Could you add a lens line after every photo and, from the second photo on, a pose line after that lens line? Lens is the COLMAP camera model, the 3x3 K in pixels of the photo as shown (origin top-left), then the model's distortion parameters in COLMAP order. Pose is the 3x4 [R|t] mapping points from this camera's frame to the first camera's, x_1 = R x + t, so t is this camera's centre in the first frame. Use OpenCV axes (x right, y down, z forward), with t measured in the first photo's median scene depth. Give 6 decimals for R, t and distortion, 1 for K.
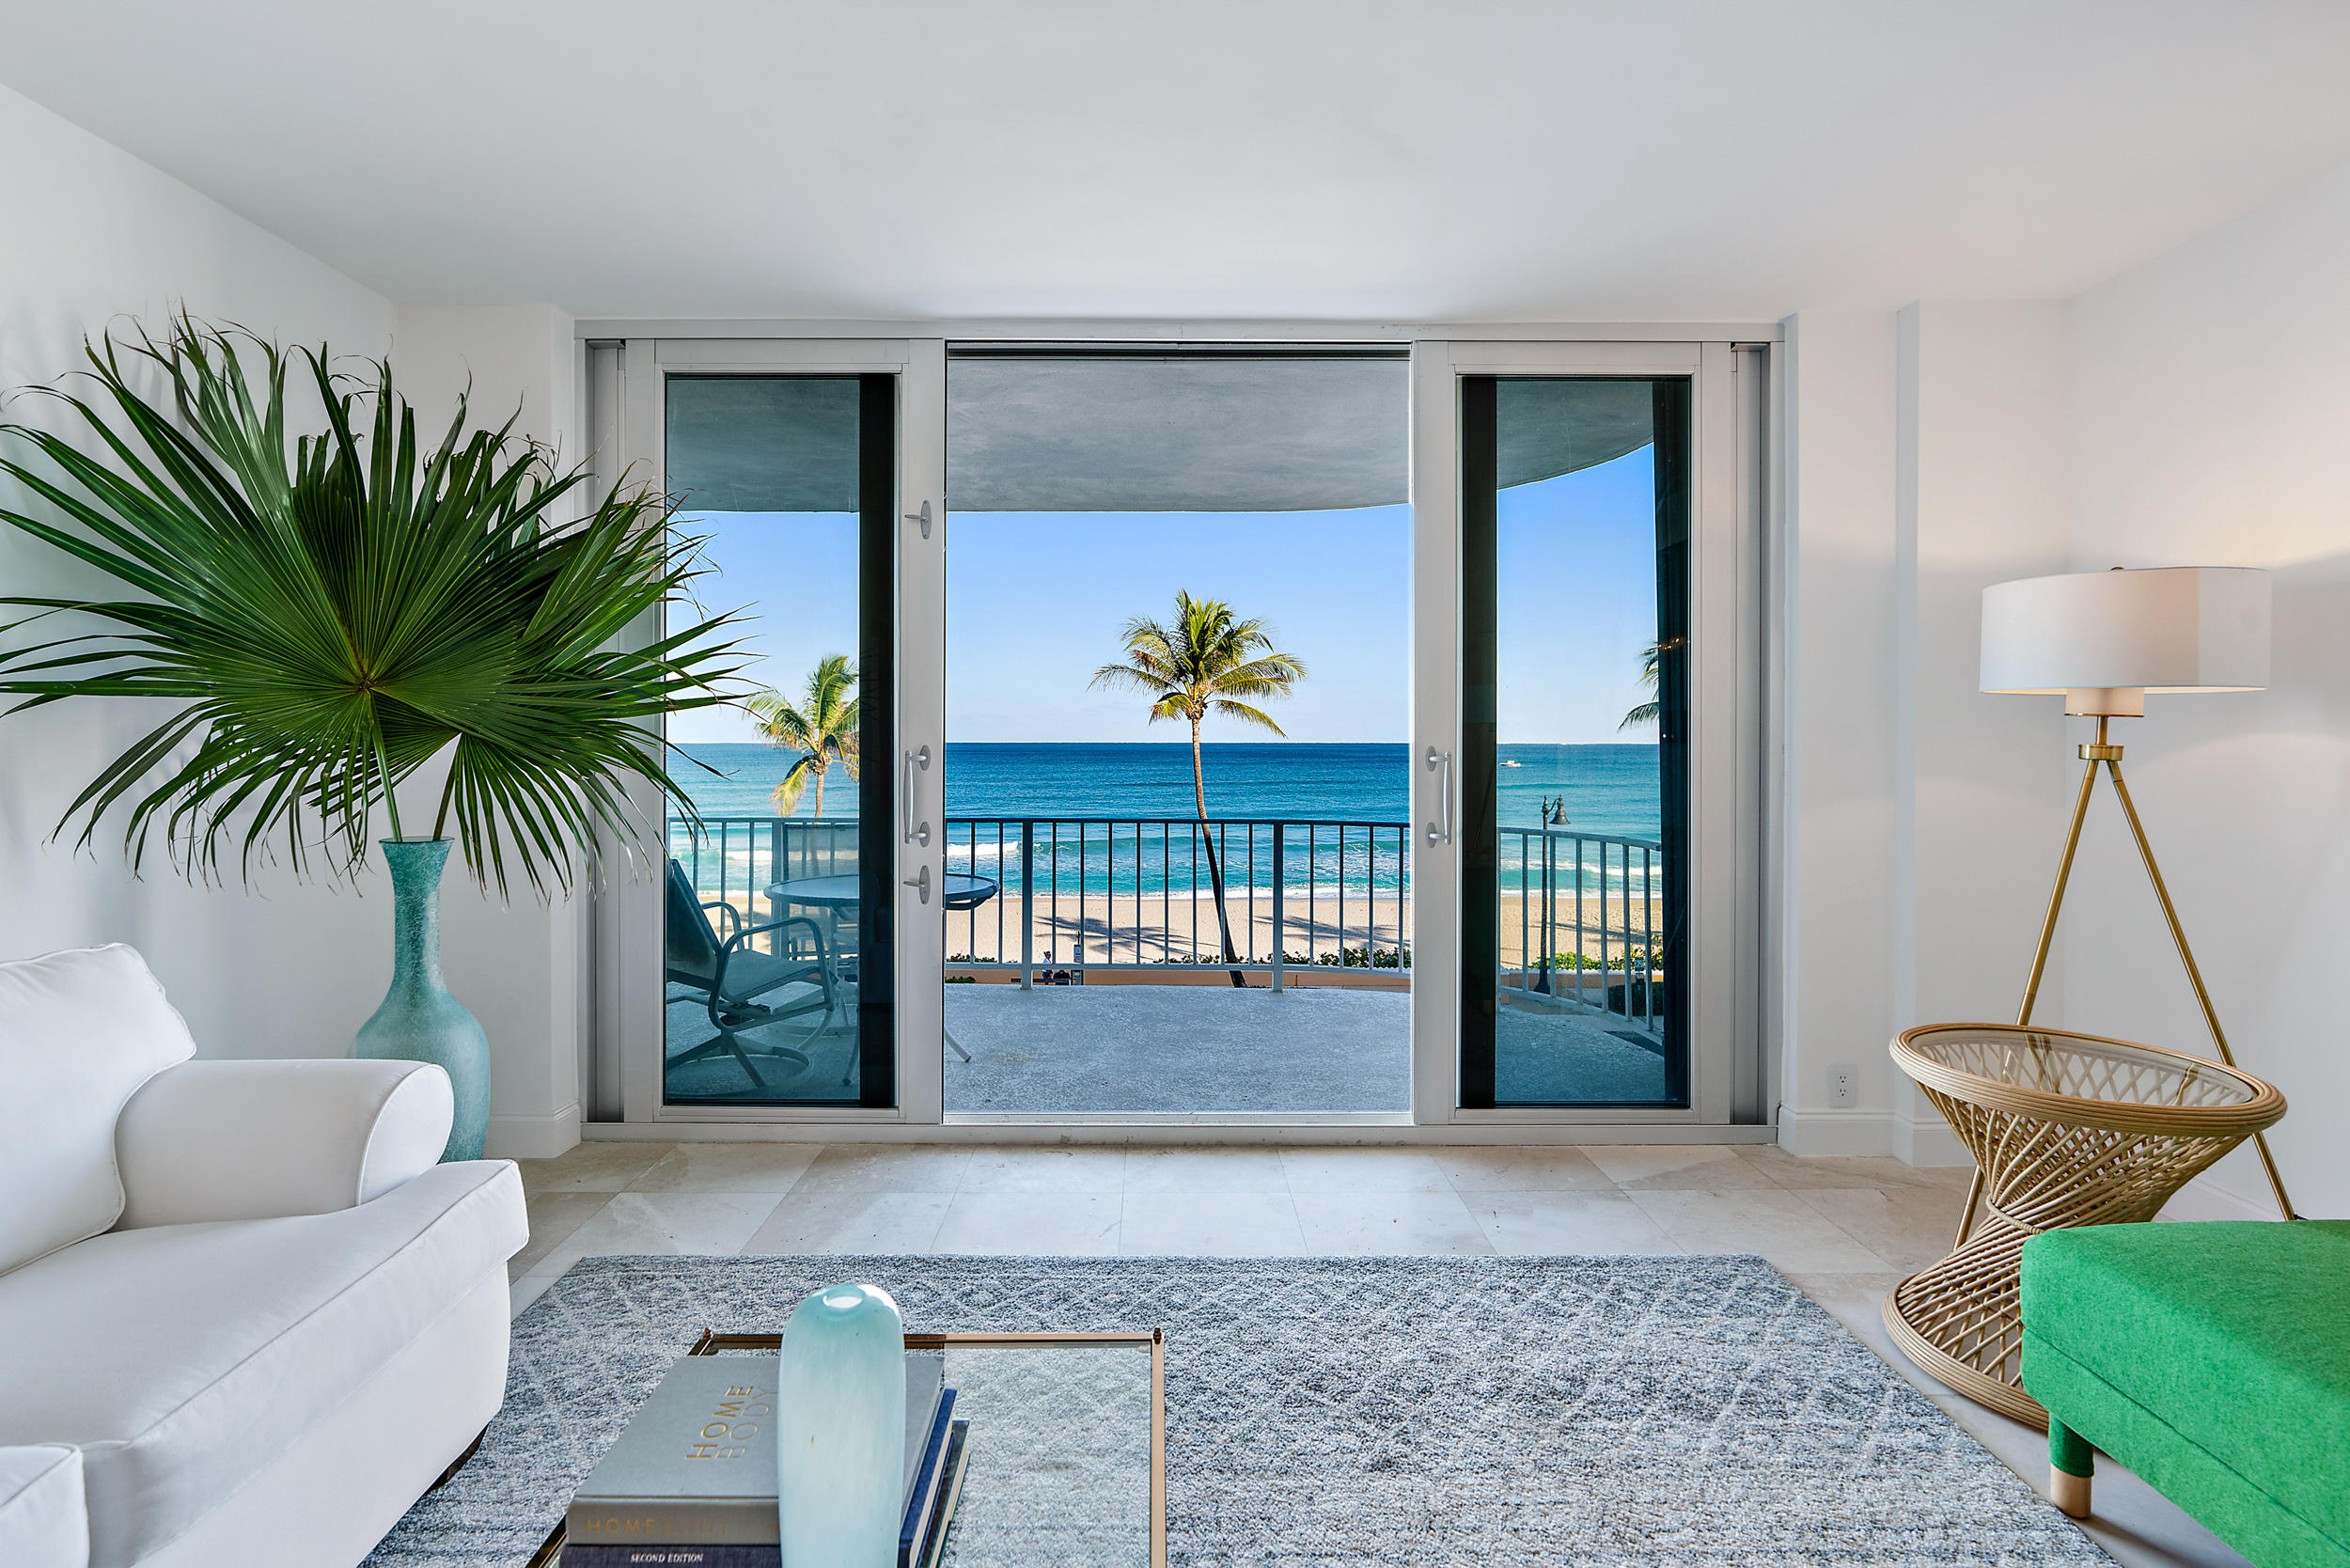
lens RADIAL K [[1055.7, 0, 1153.3], [0, 1055.7, 753.2], [0, 0, 1]] dist [-0.038163, 0.016262]
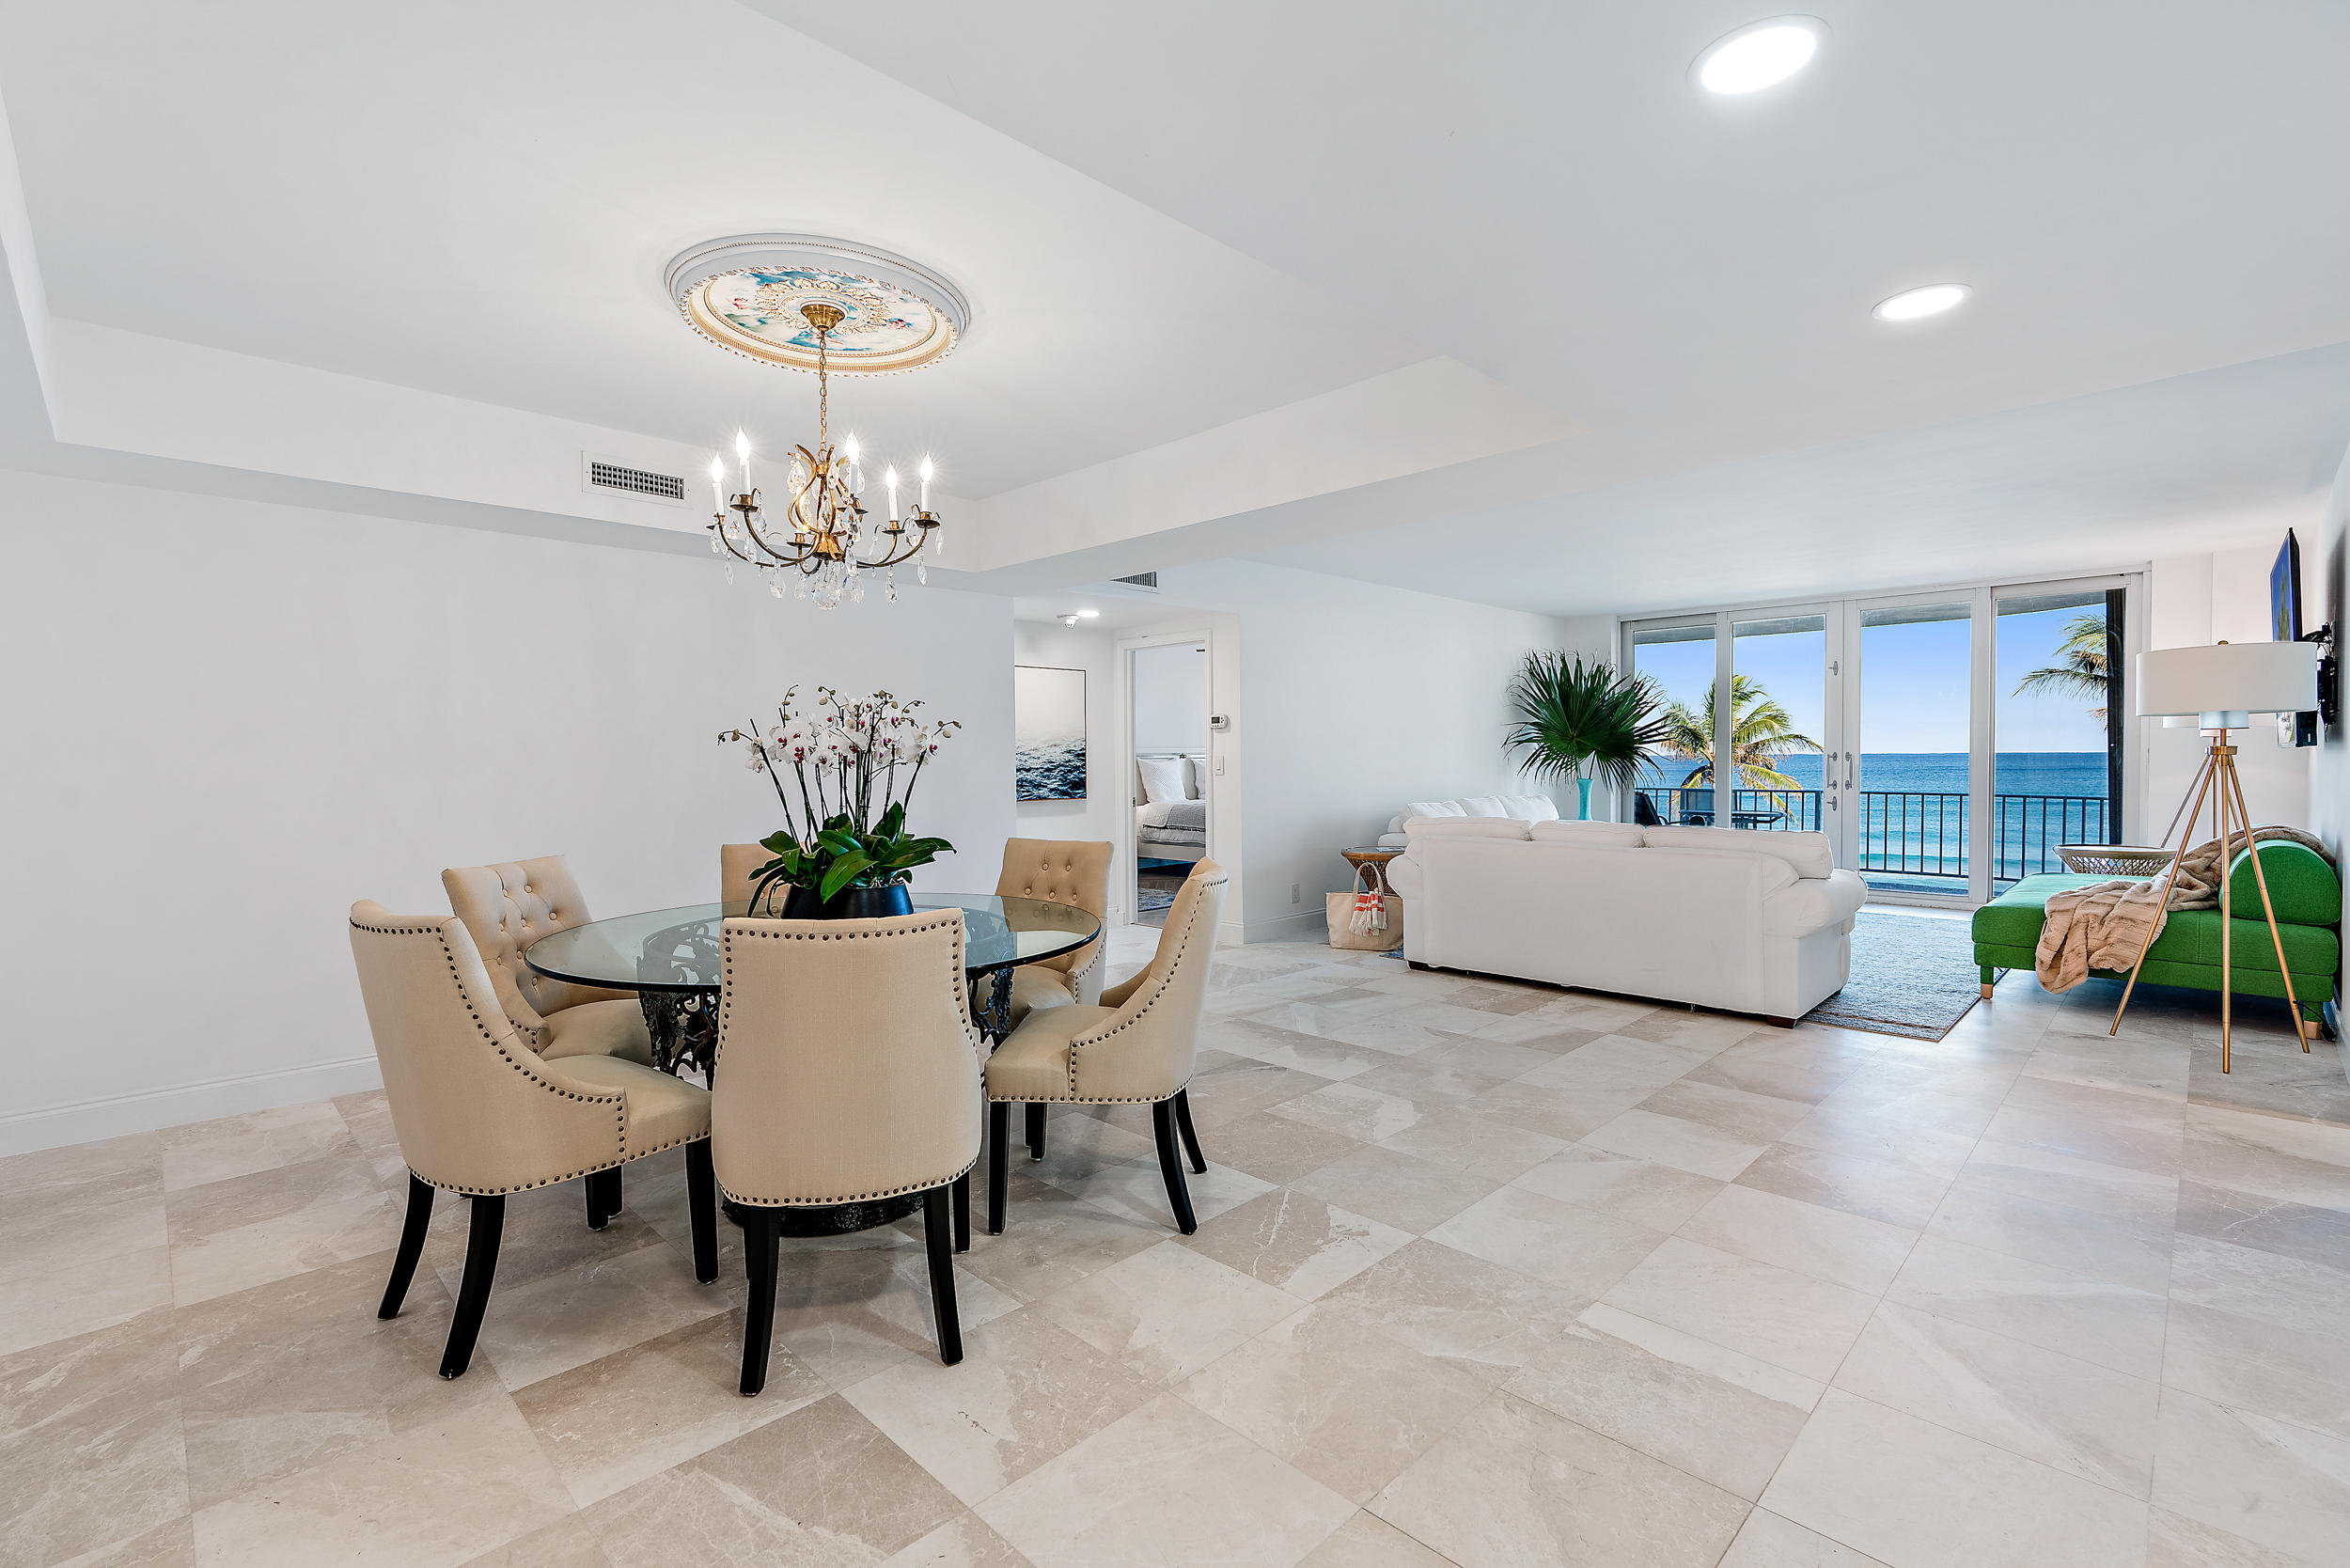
lens RADIAL K [[1055.7, 0, 1153.3], [0, 1055.7, 753.2], [0, 0, 1]] dist [-0.038163, 0.016262]
pose [[0.694259, -0.005561, -0.719704, 0.777178], [-0.003036, 0.999939, -0.010655, 0.029849], [0.719719, 0.009583, 0.694199, -2.265047]]
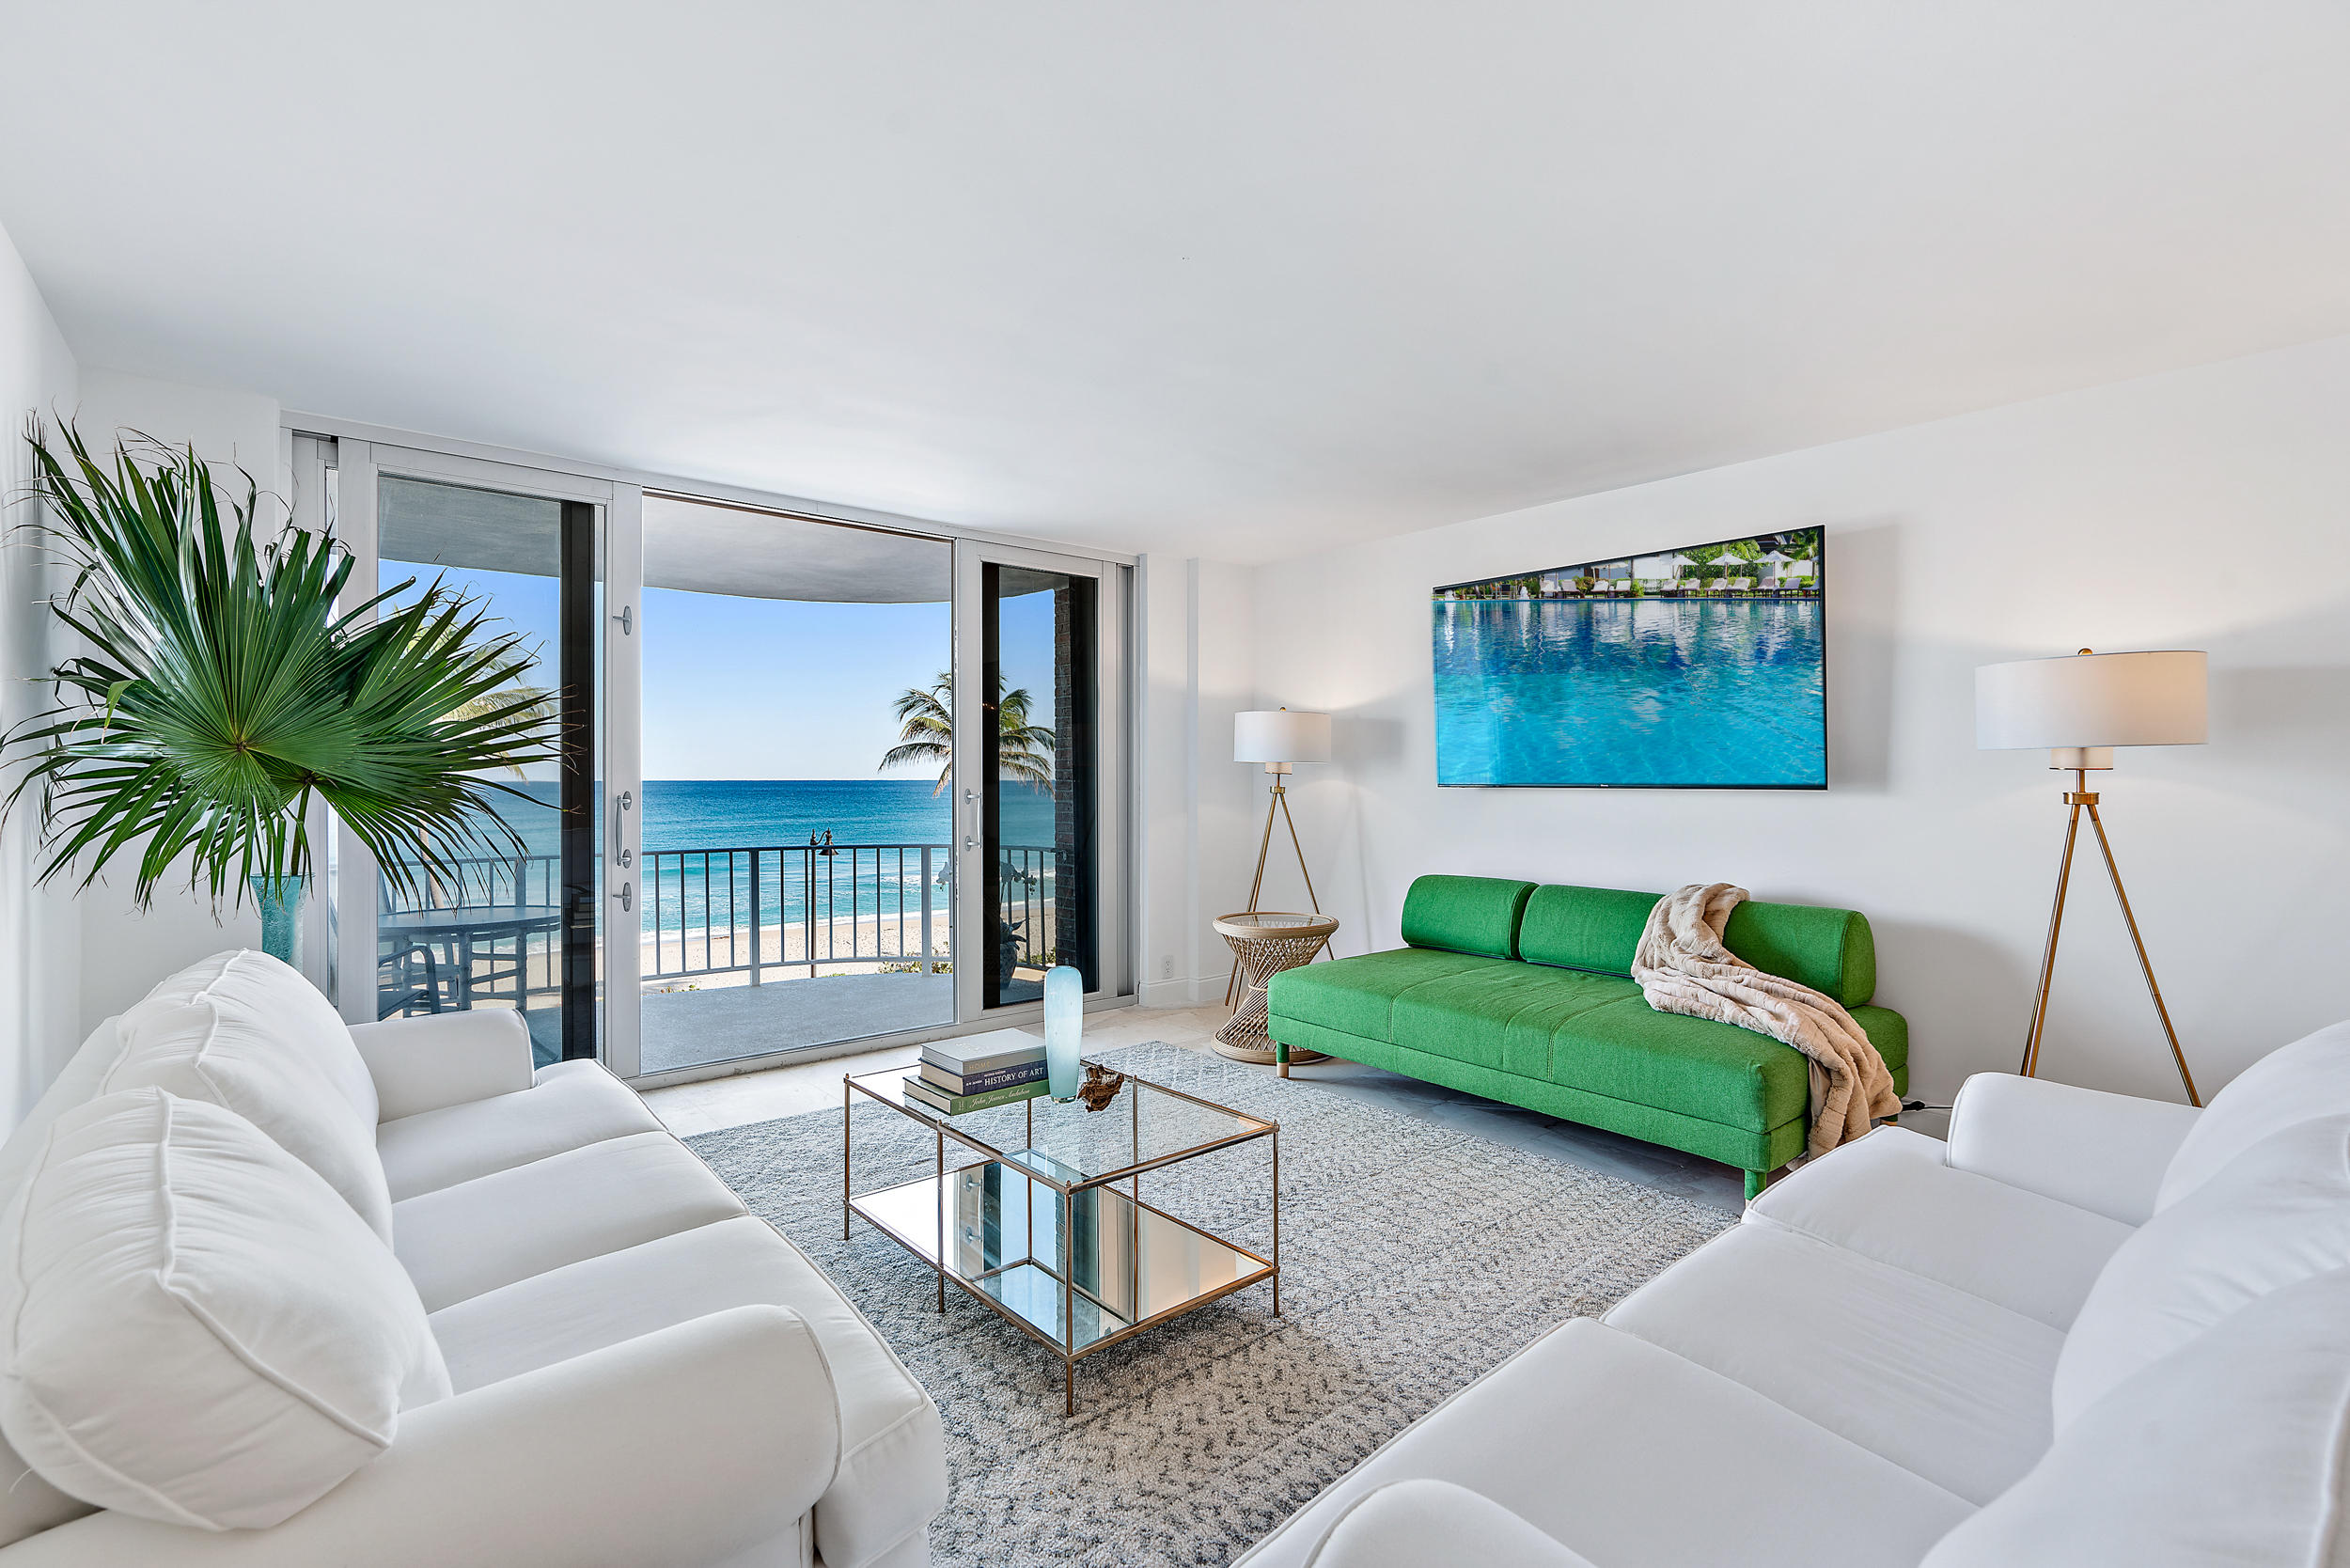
lens RADIAL K [[1055.7, 0, 1153.3], [0, 1055.7, 753.2], [0, 0, 1]] dist [-0.038163, 0.016262]
pose [[0.770938, 0.011320, 0.636810, -0.572366], [0.006311, 0.999657, -0.025410, -0.017685], [-0.636879, 0.023609, 0.770602, -0.457984]]
